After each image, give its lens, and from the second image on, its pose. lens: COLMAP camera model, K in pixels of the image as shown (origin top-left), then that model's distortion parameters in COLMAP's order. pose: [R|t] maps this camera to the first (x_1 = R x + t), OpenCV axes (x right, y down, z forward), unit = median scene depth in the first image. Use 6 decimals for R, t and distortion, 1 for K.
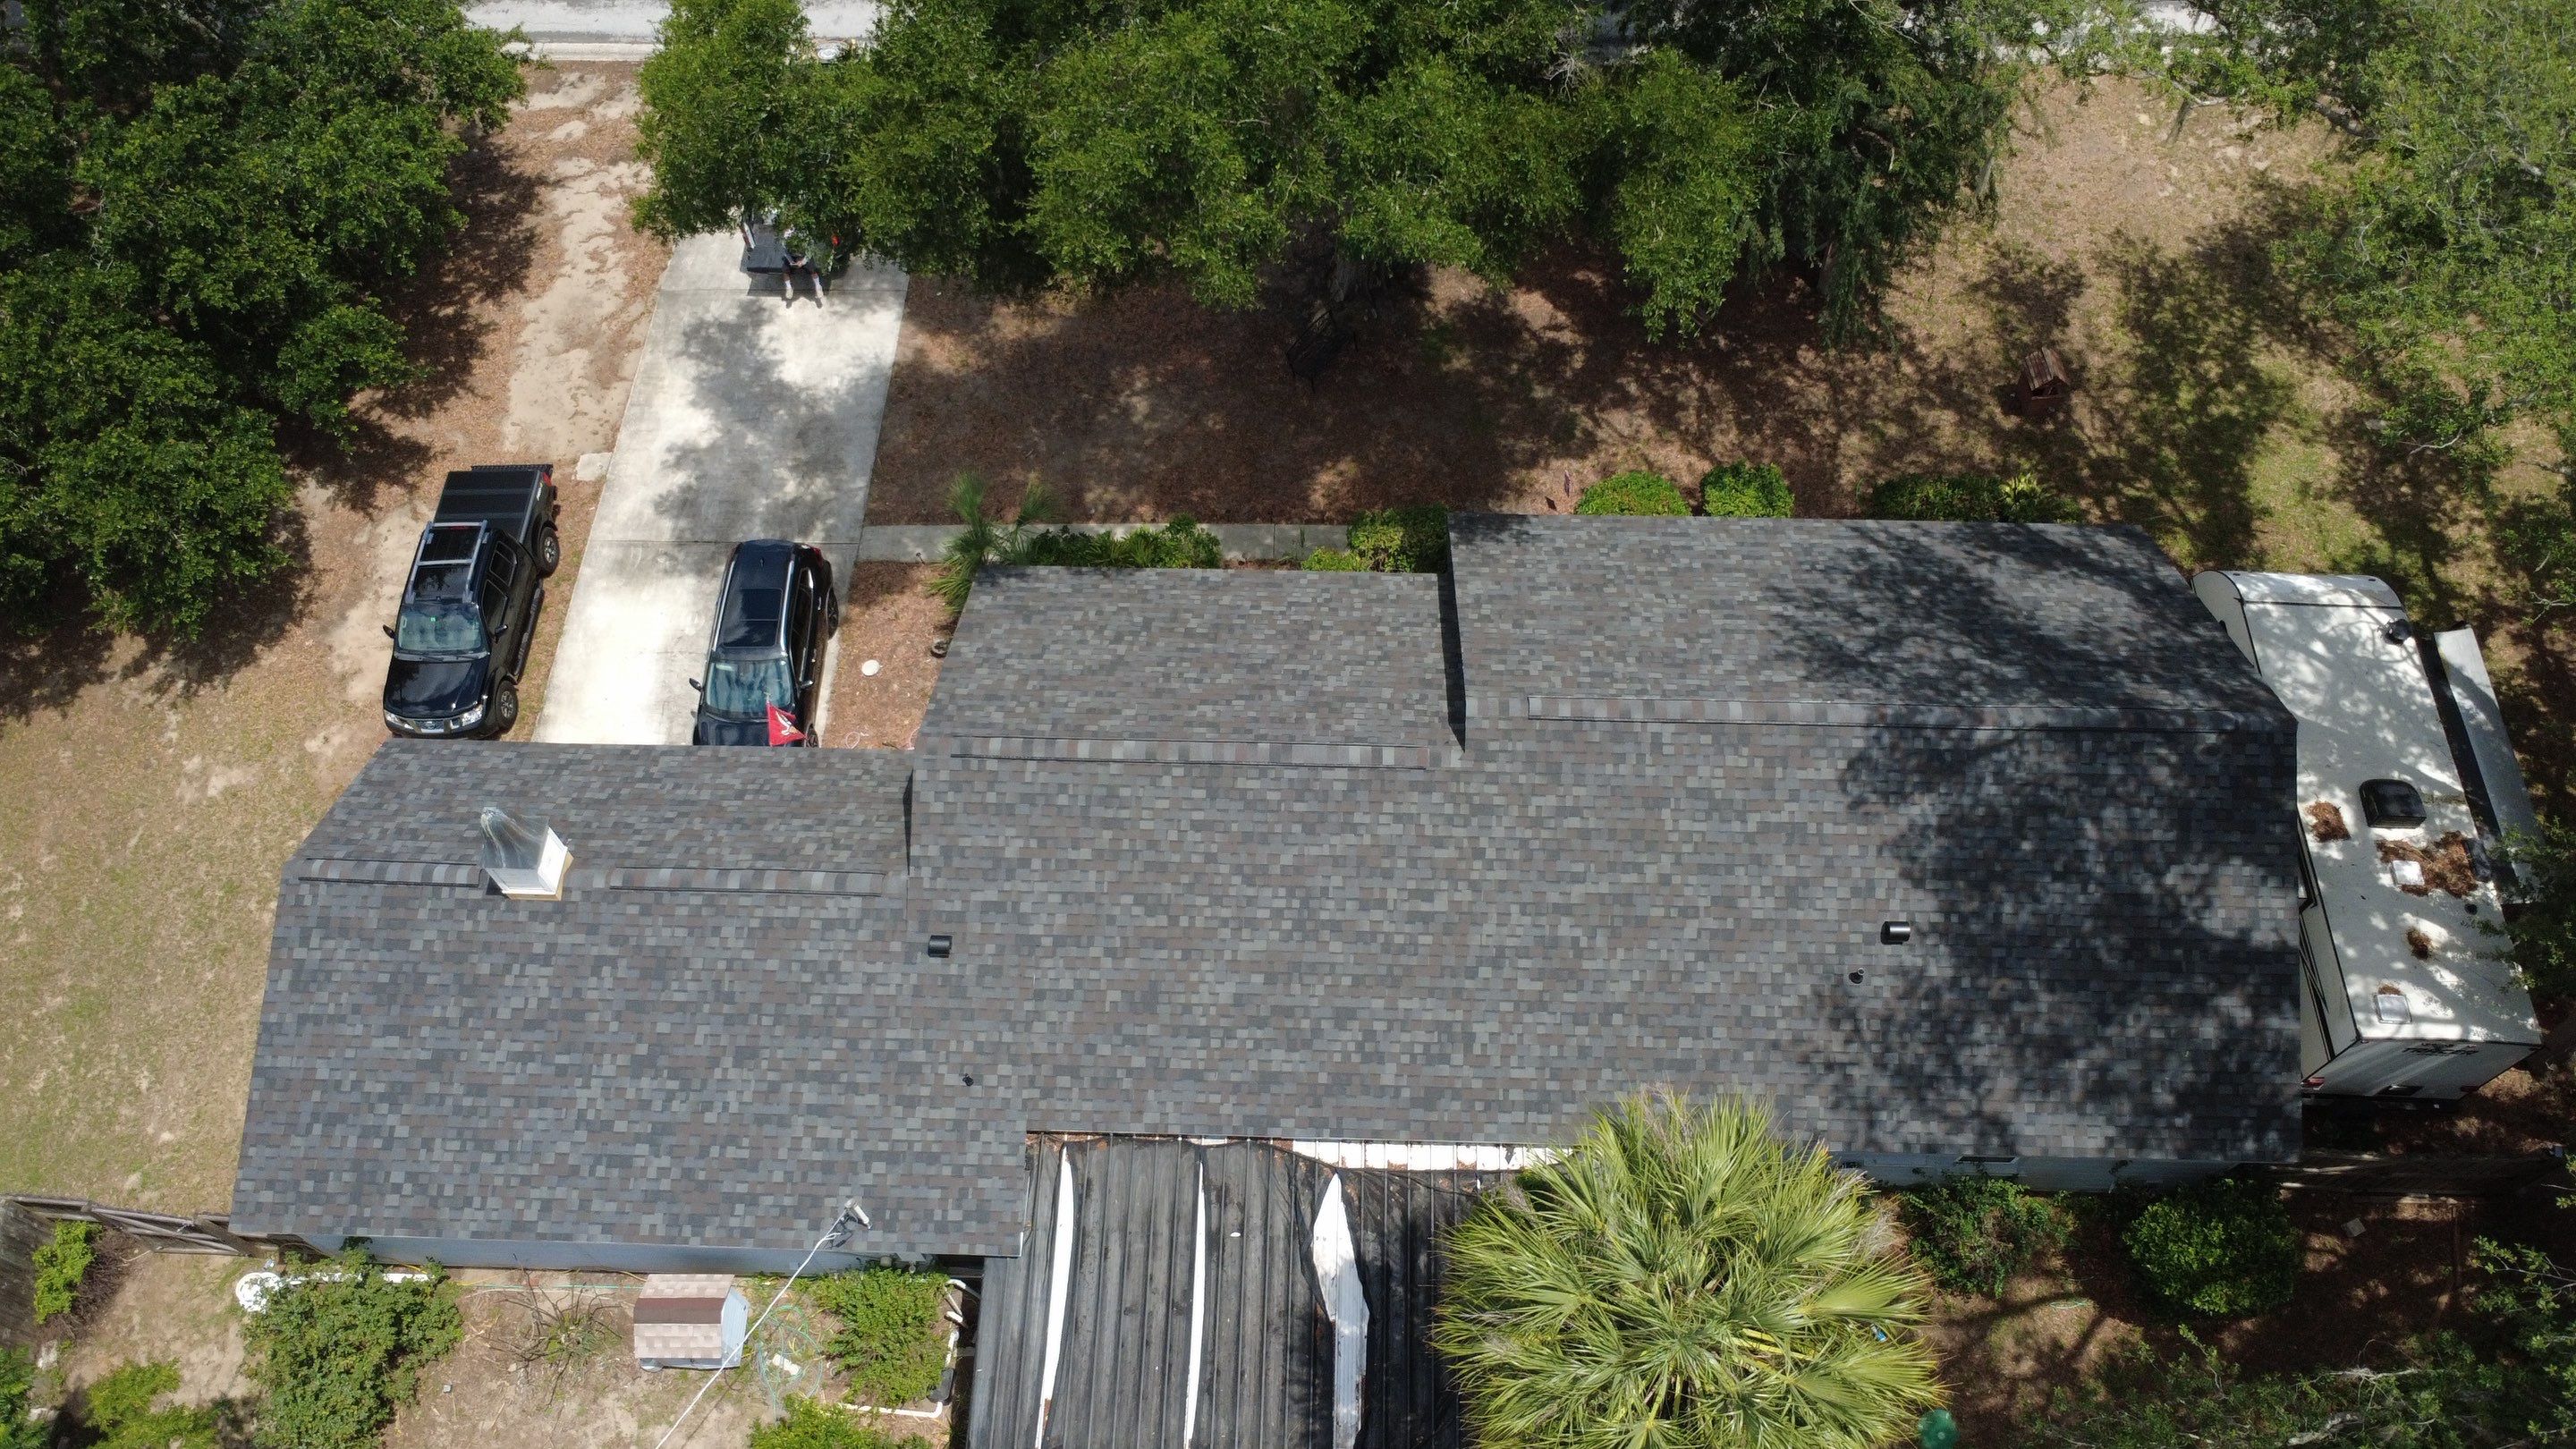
lens RADIAL K [[1879.1, 0, 1283.8], [0, 1879.1, 717.9], [0, 0, 1]] dist [-0.000616, 0.001655]
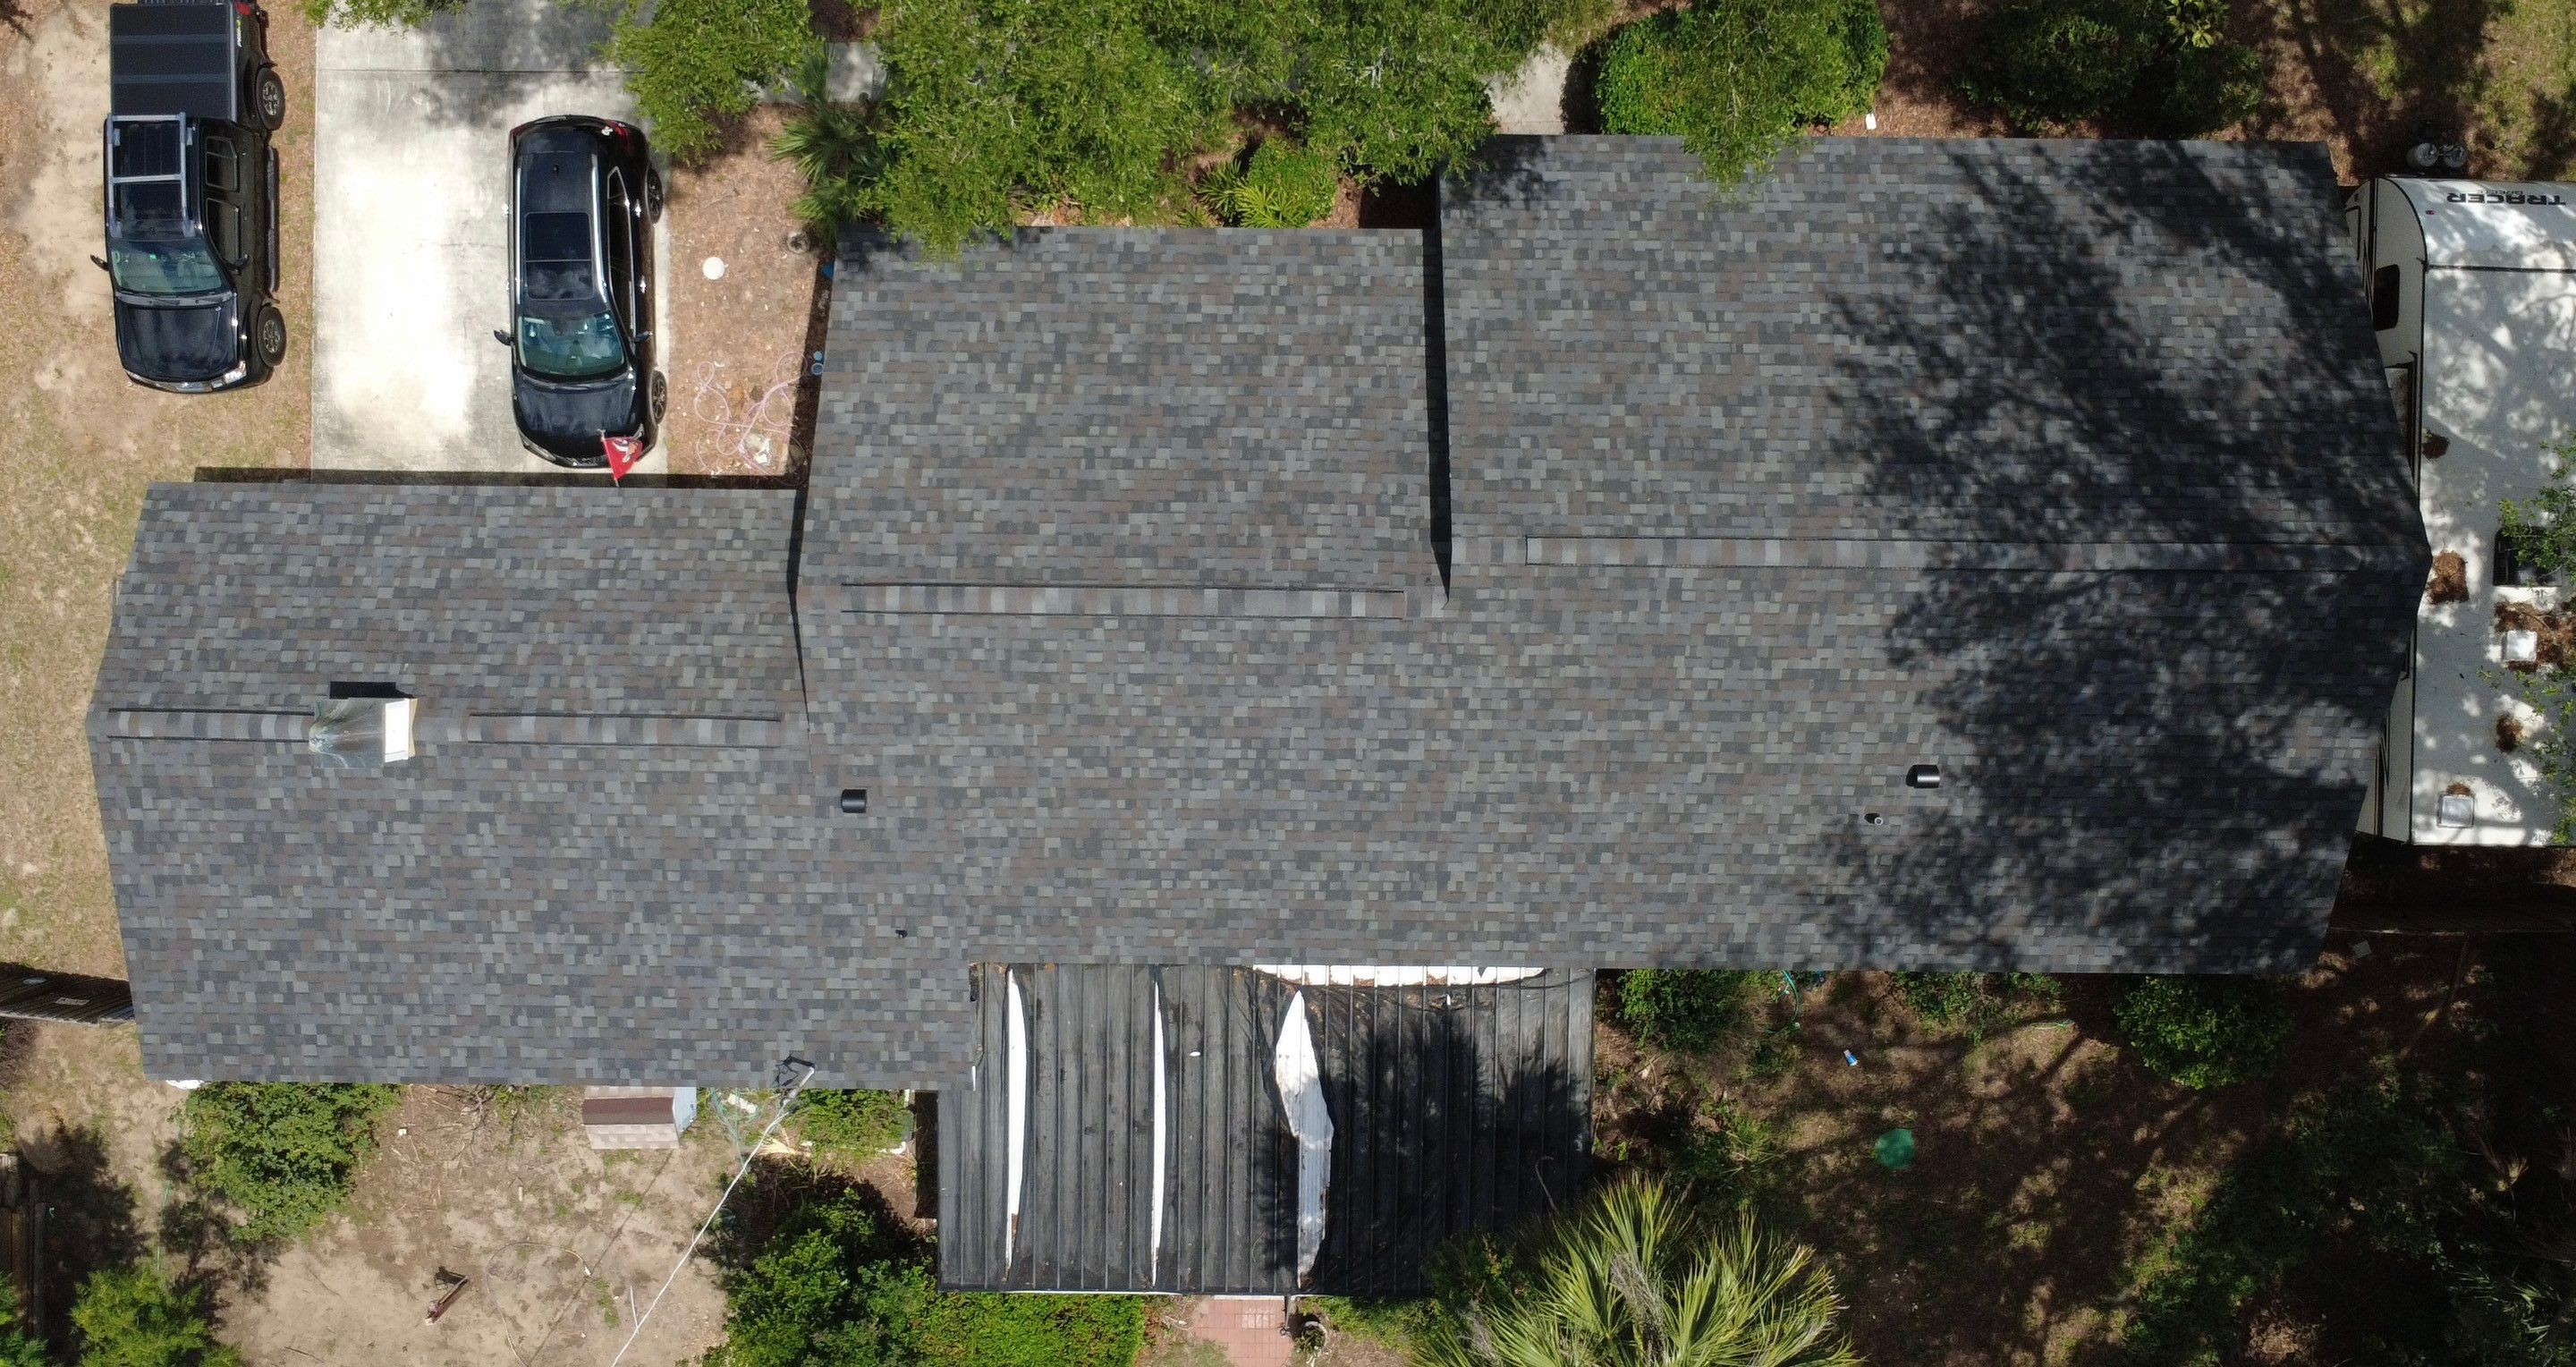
lens RADIAL K [[2204.2, 0, 1262.9], [0, 2204.2, 577.9], [0, 0, 1]] dist [0.002257, -0.003680]
pose [[0.999747, -0.020681, 0.008796, 0.004086], [0.012999, 0.851402, 0.524352, -0.515323], [-0.018333, -0.524106, 0.851456, 0.160914]]
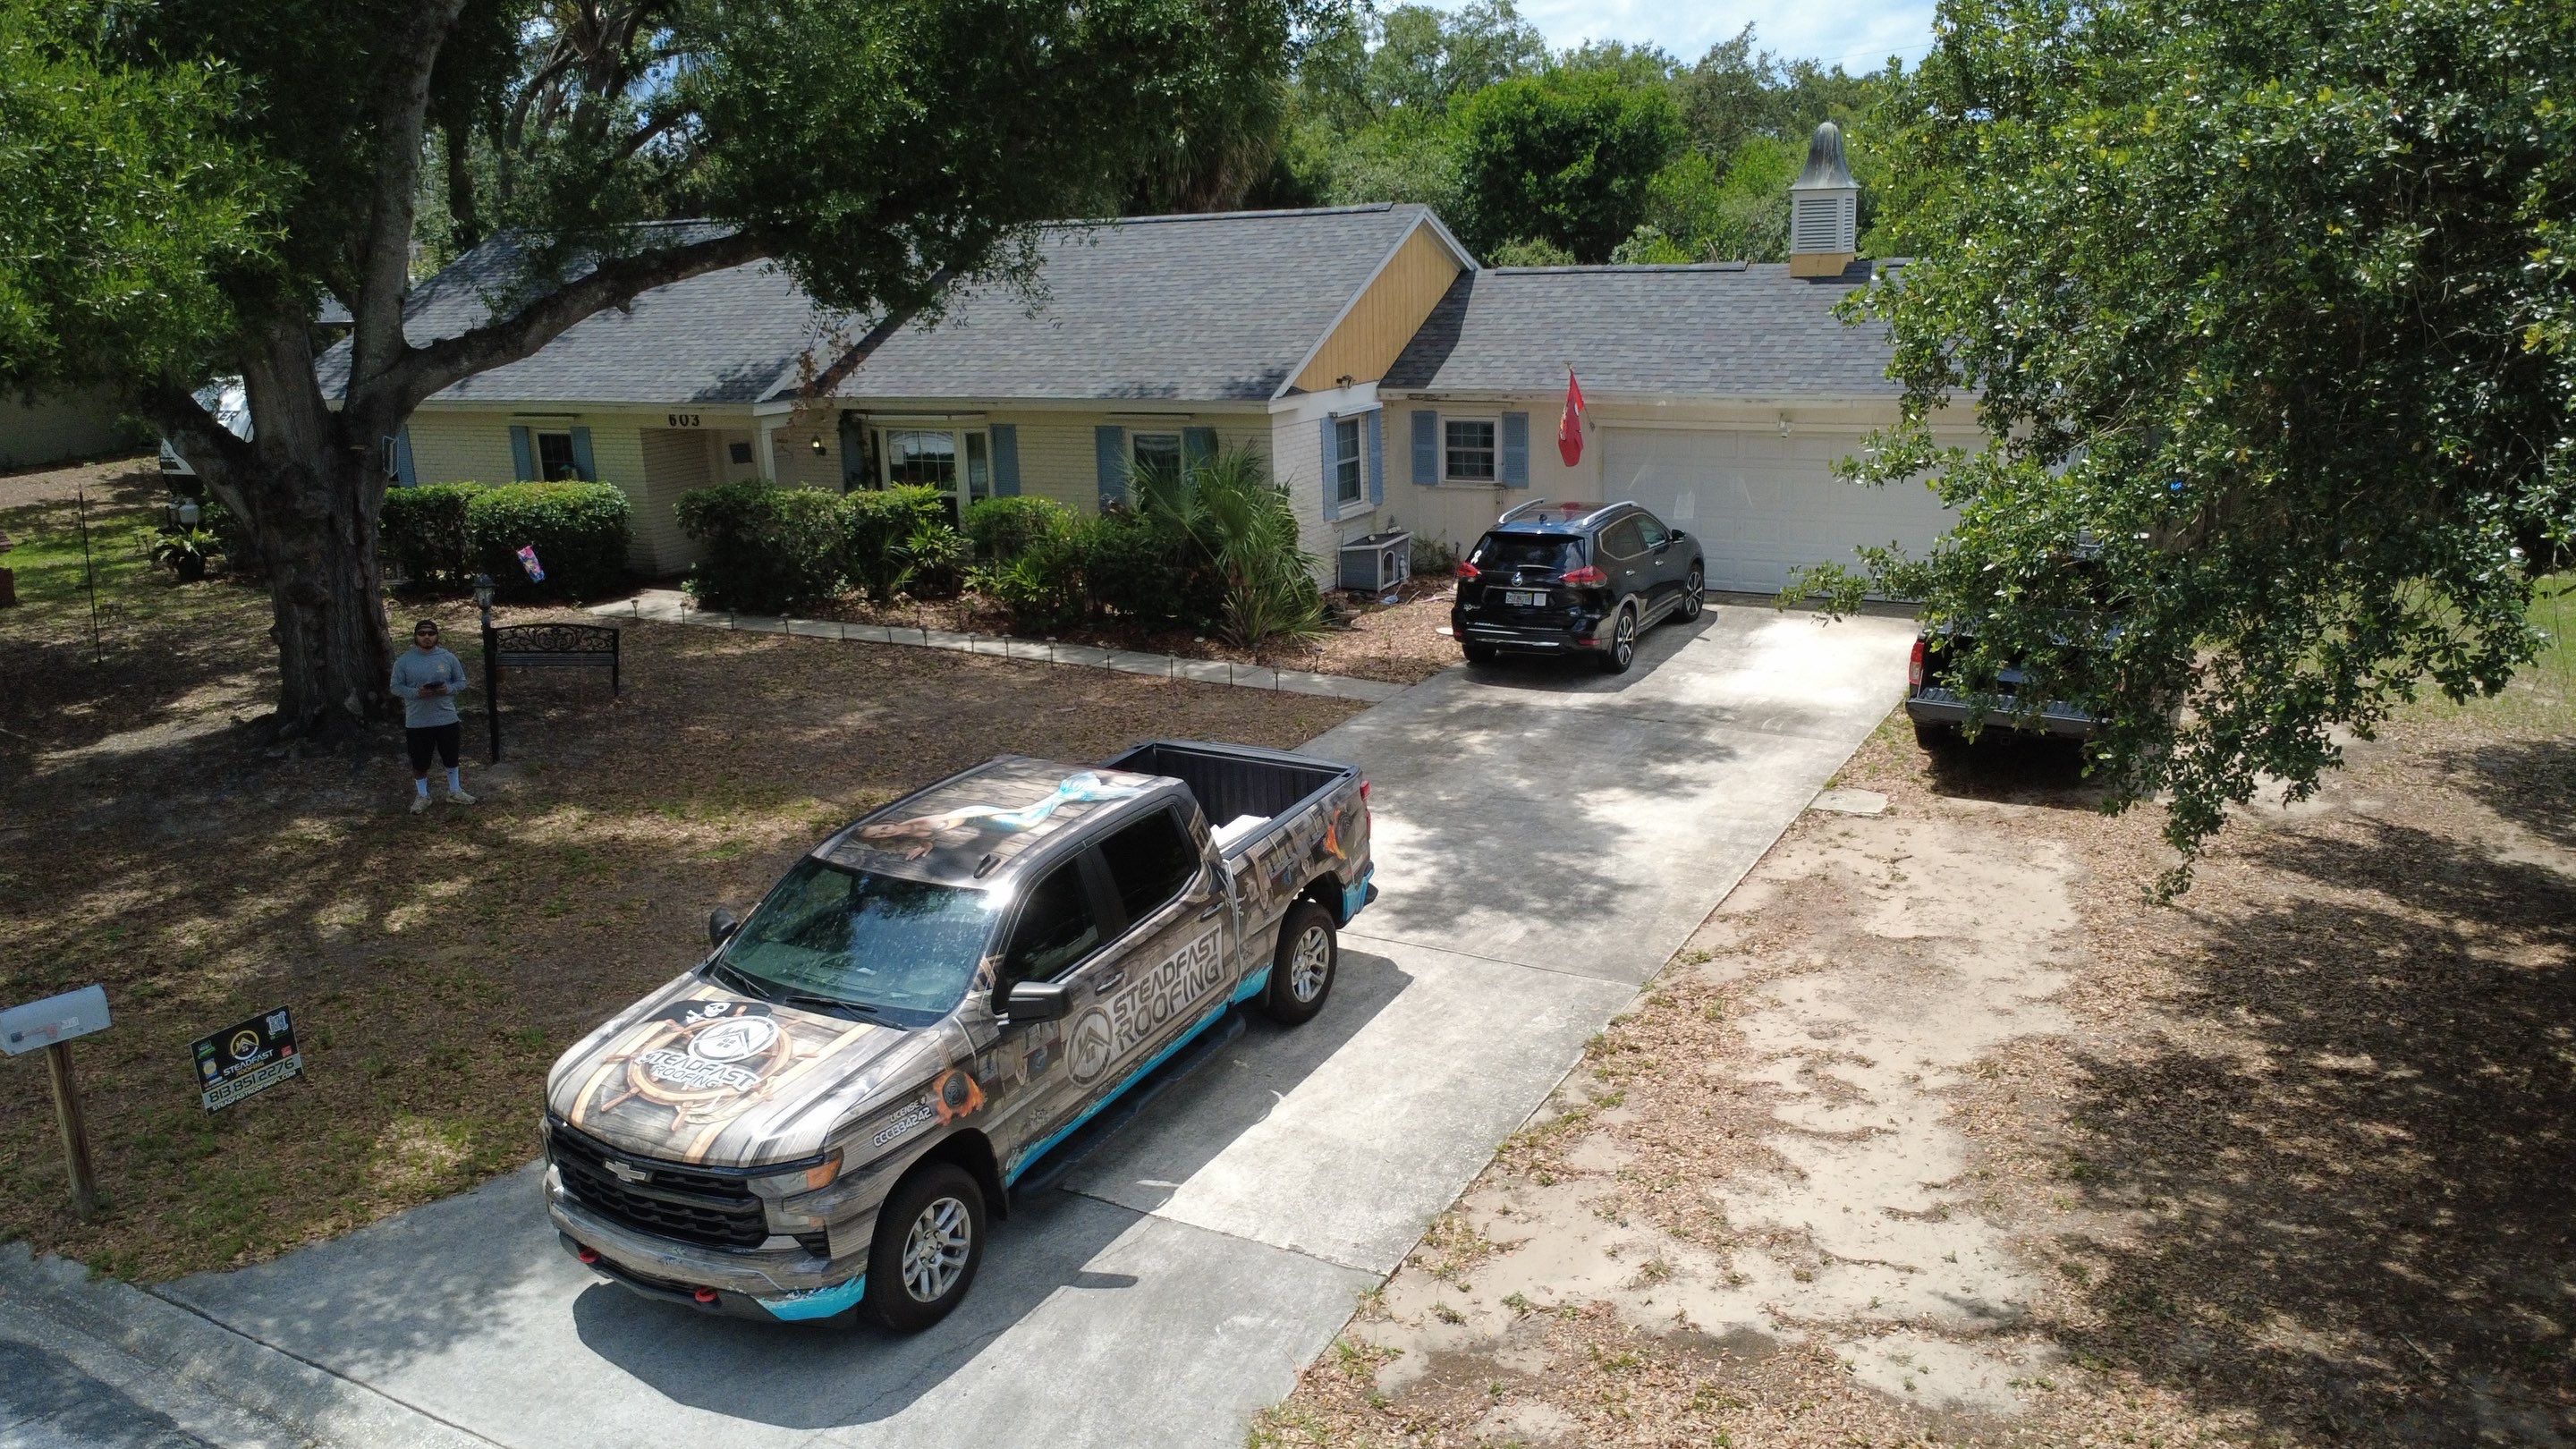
lens RADIAL K [[1879.1, 0, 1283.8], [0, 1879.1, 717.9], [0, 0, 1]] dist [-0.000616, 0.001655]
pose [[-0.882452, -0.070251, 0.465127, -0.630474], [0.428296, 0.288910, 0.856209, -0.825948], [-0.194529, 0.954775, -0.224861, 1.533804]]
